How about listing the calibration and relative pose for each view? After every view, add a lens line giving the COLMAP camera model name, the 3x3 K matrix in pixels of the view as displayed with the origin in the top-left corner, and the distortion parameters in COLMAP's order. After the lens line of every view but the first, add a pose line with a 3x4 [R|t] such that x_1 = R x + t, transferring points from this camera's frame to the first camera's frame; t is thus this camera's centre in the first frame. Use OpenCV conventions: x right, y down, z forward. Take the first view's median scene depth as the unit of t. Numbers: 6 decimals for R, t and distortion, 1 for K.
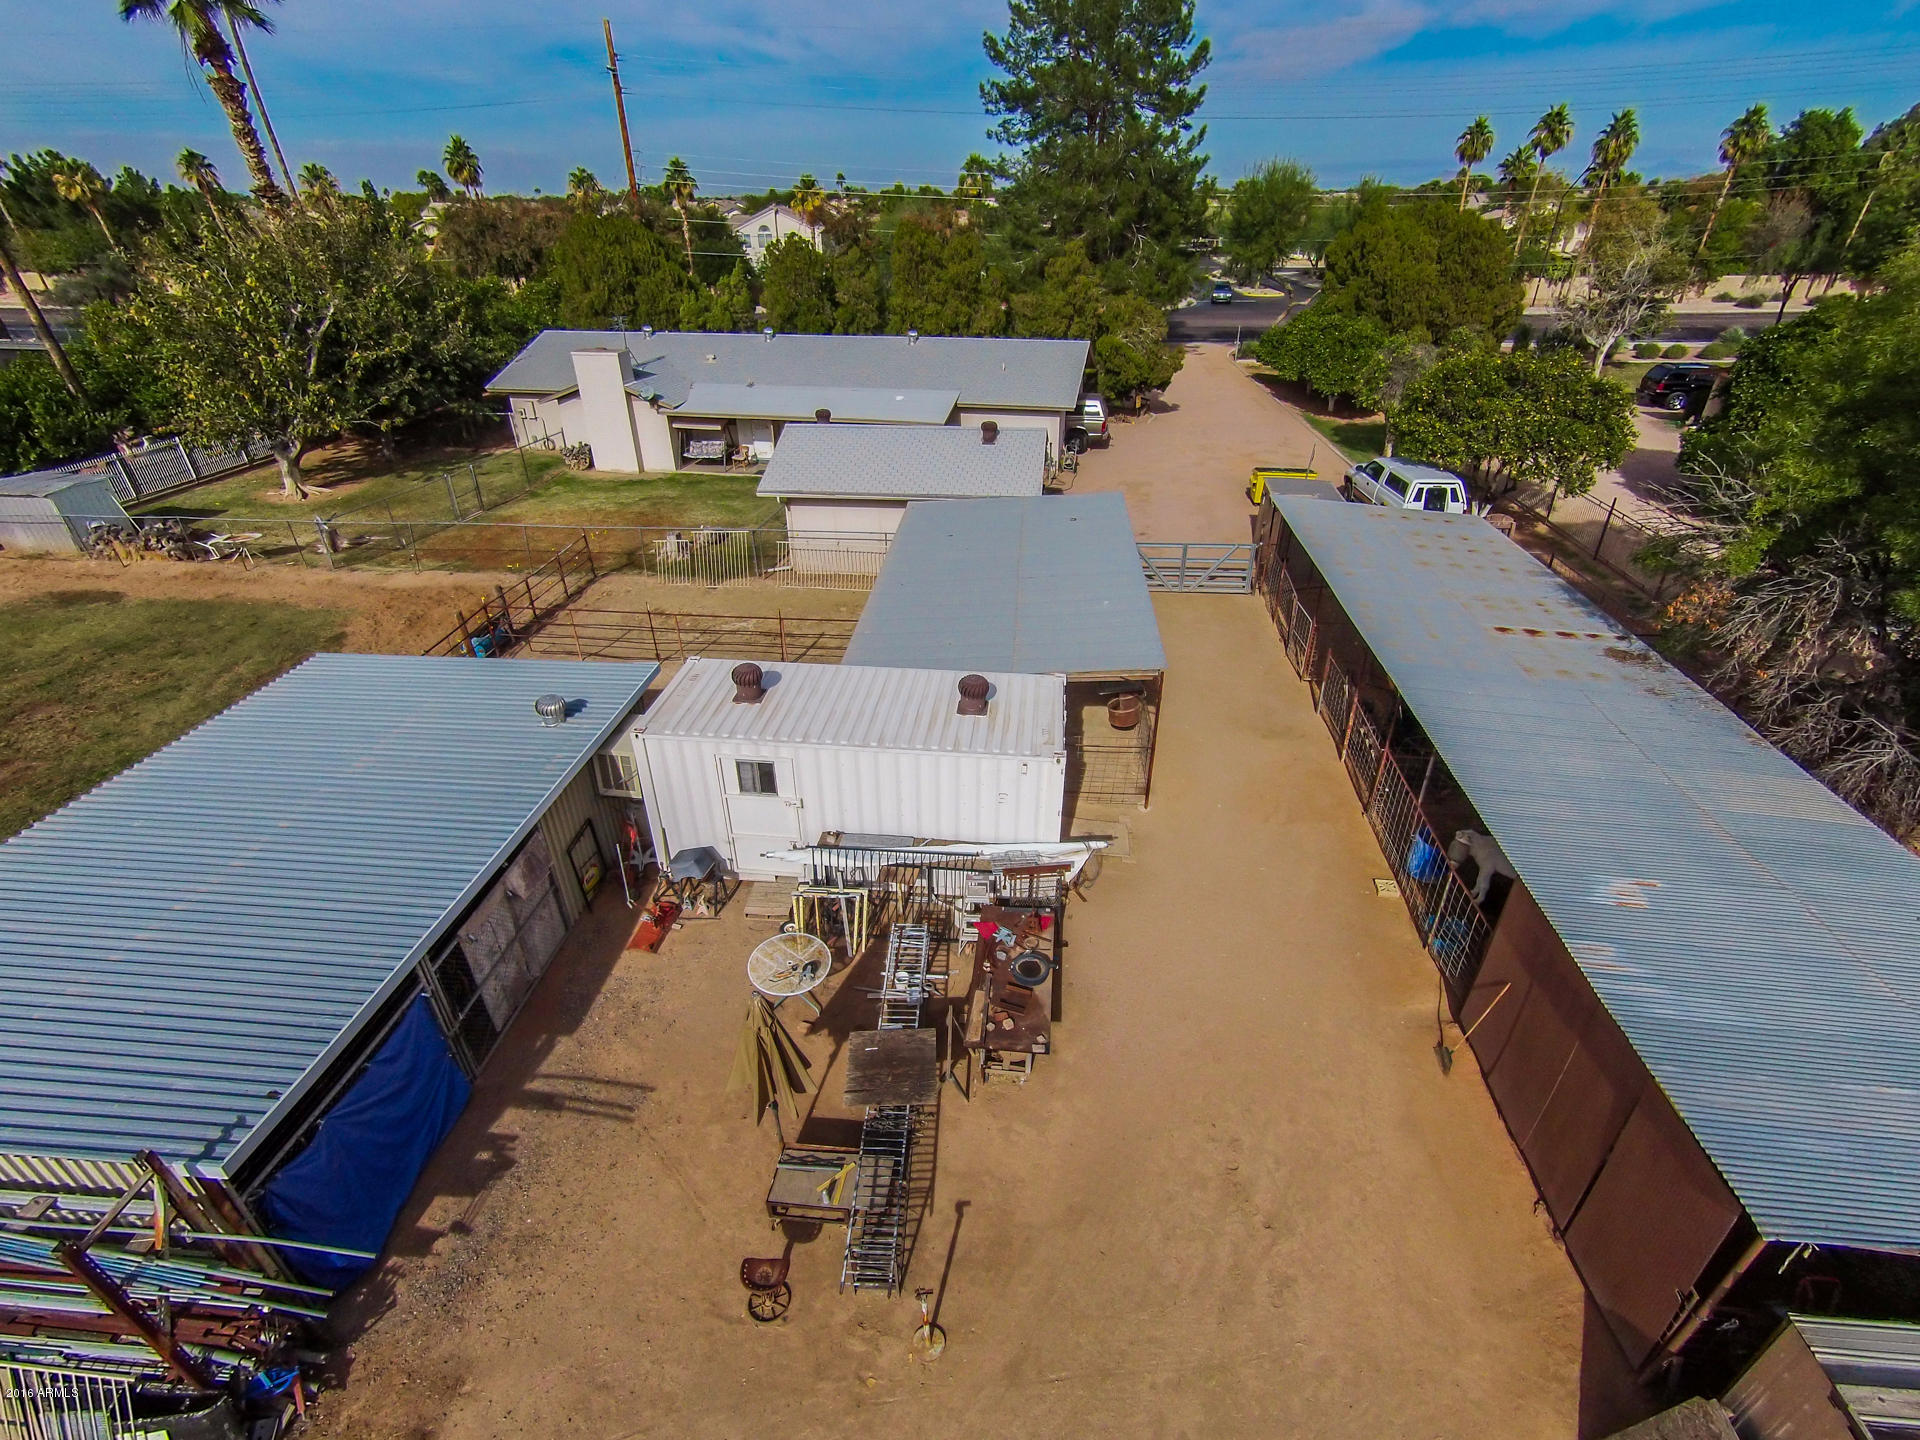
lens RADIAL K [[891.8, 0, 962.8], [0, 891.8, 727.0], [0, 0, 1]] dist [-0.017702, 0.015628]
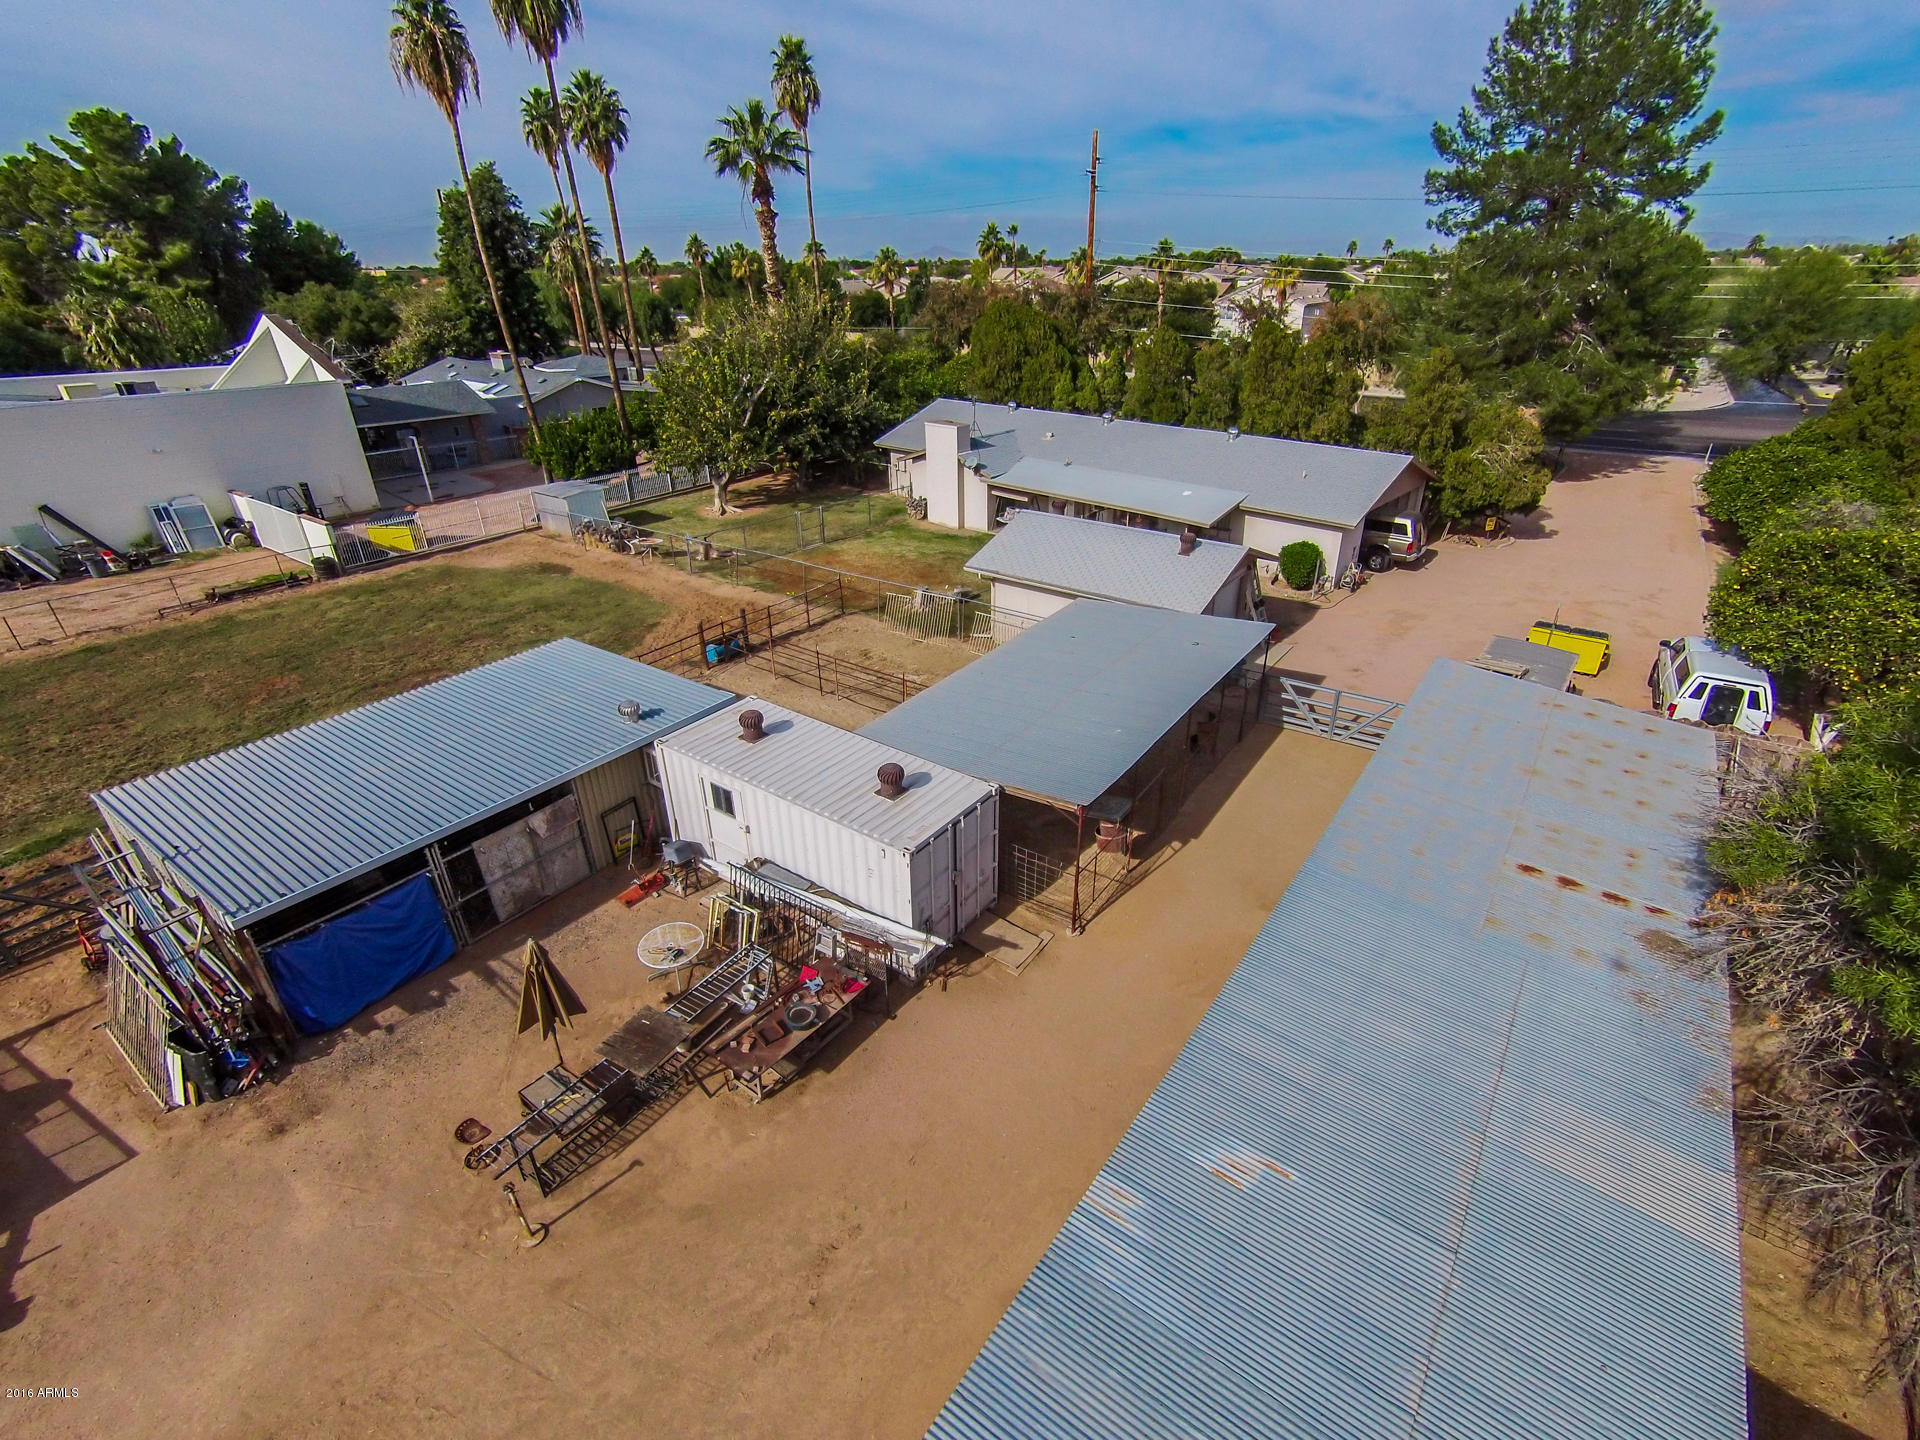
lens RADIAL K [[891.8, 0, 979.2], [0, 891.8, 730.5], [0, 0, 1]] dist [-0.017702, 0.015628]
pose [[0.868435, 0.230058, -0.439196, 0.235601], [-0.251427, 0.967827, 0.009808, -0.054198], [0.427322, 0.101908, 0.898338, 0.004232]]
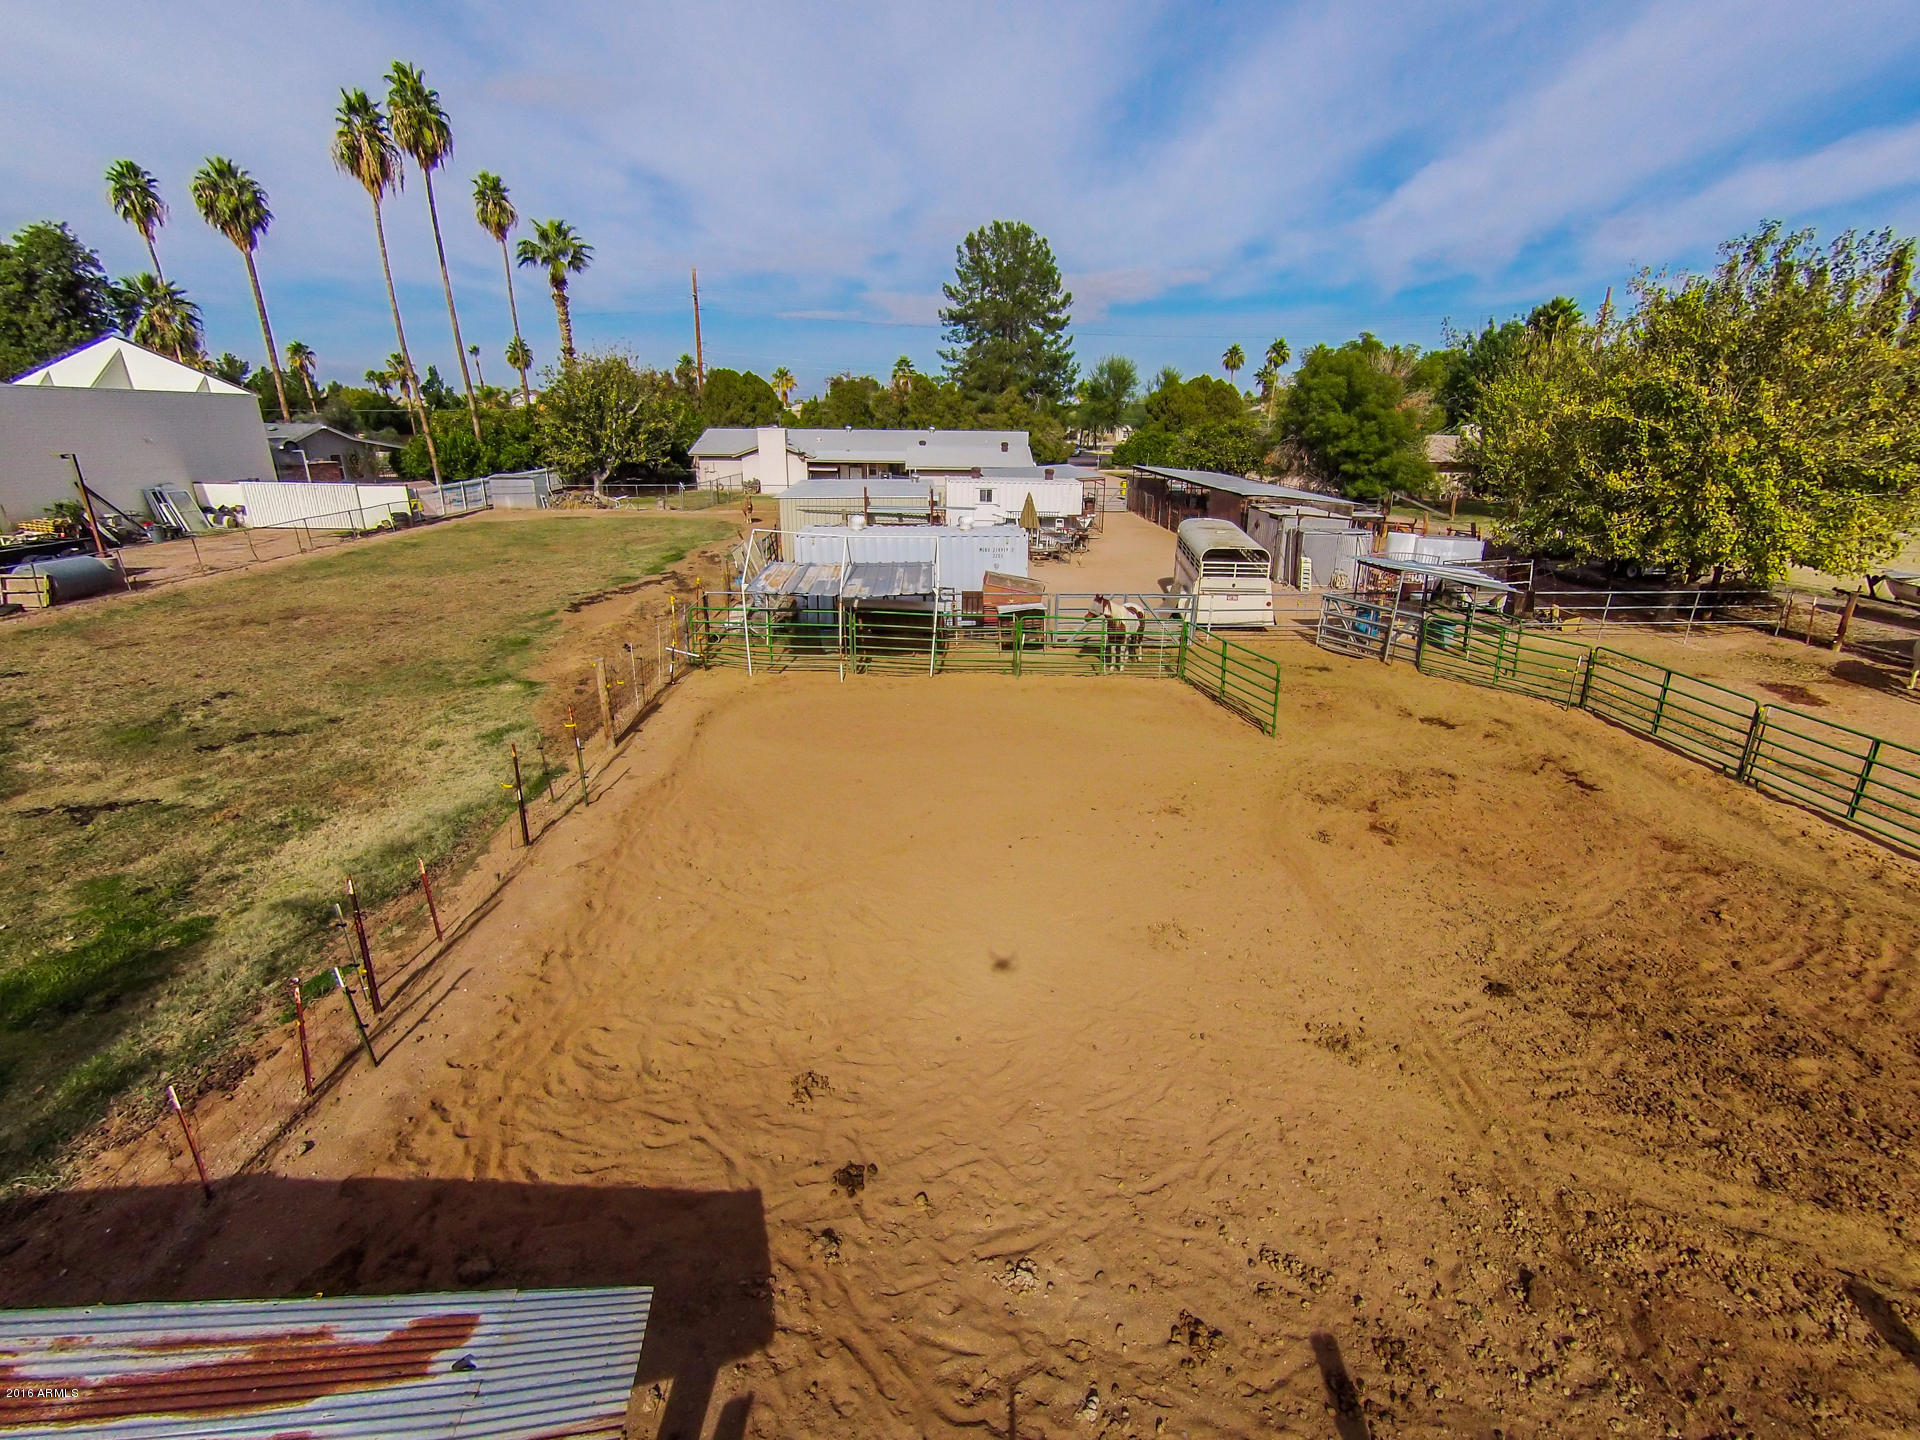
lens RADIAL K [[891.8, 0, 971.2], [0, 891.8, 718.2], [0, 0, 1]] dist [-0.017702, 0.015628]
pose [[0.987885, -0.035170, 0.151150, -0.300540], [0.065248, 0.977841, -0.198921, 0.554352], [-0.140804, 0.206373, 0.968289, -0.718459]]
